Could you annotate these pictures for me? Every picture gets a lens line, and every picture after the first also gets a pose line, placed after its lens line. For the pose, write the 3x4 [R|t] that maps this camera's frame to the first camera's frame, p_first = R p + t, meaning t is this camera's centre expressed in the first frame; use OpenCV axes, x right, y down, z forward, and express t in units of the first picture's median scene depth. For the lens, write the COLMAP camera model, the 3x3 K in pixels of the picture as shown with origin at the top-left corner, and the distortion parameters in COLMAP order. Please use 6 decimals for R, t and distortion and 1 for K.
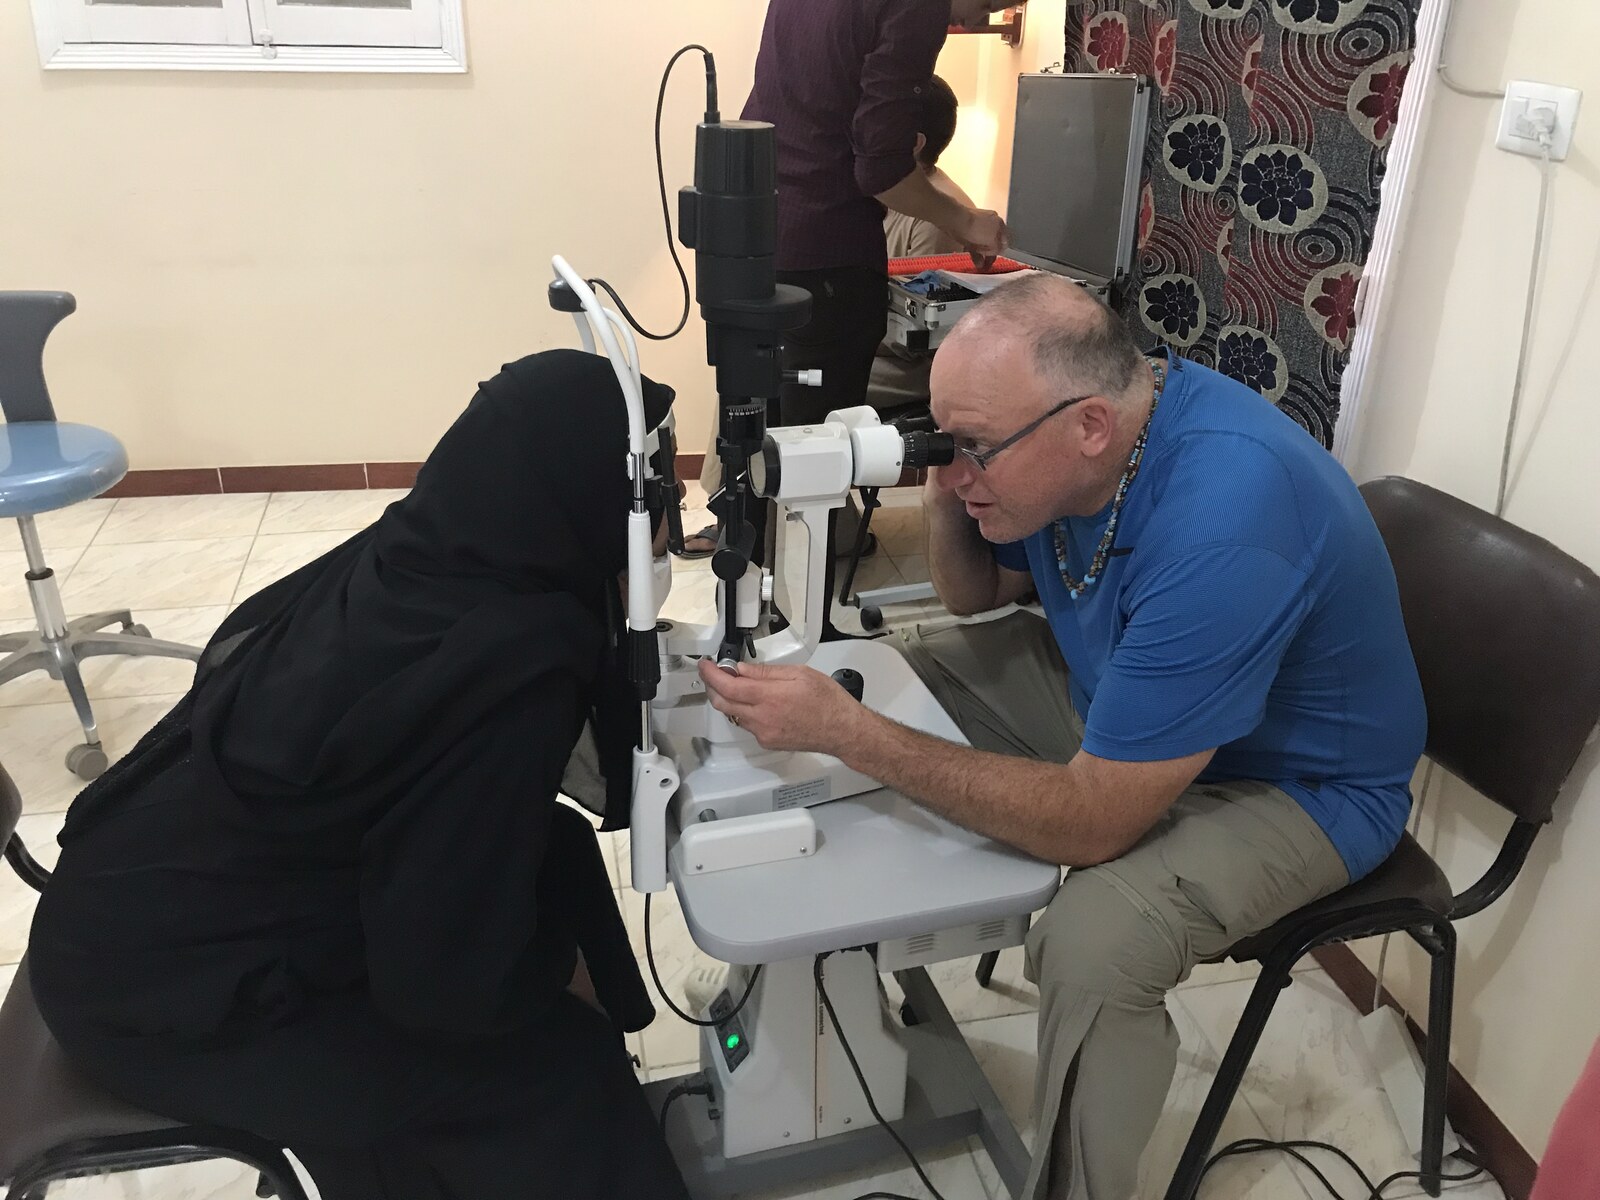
lens RADIAL K [[1319.1, 0, 800.0], [0, 1319.1, 600.0], [0, 0, 1]] dist [0.005860, 0.006661]
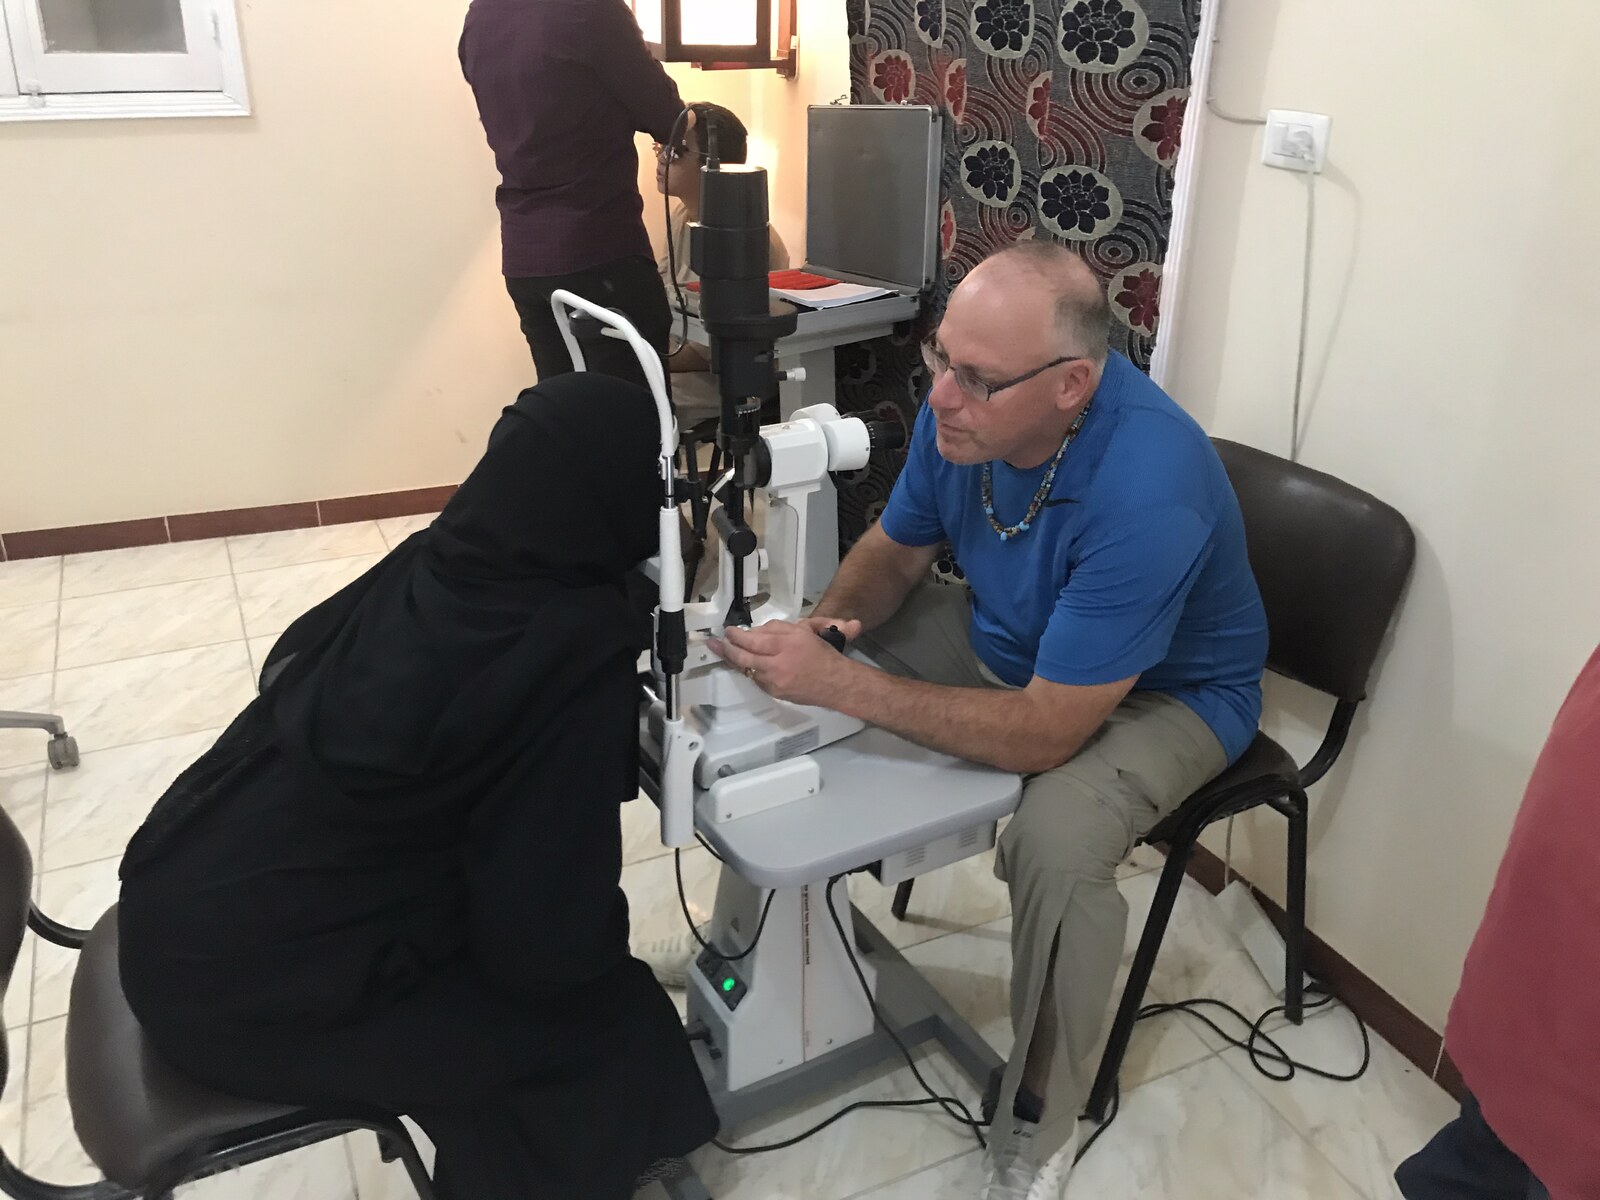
lens RADIAL K [[1318.6, 0, 800.0], [0, 1318.6, 600.0], [0, 0, 1]] dist [0.033745, -0.051905]
pose [[0.973398, -0.101242, 0.205538, -0.166148], [0.104096, 0.994562, -0.003090, 0.018920], [-0.204108, 0.024404, 0.978644, -0.098073]]
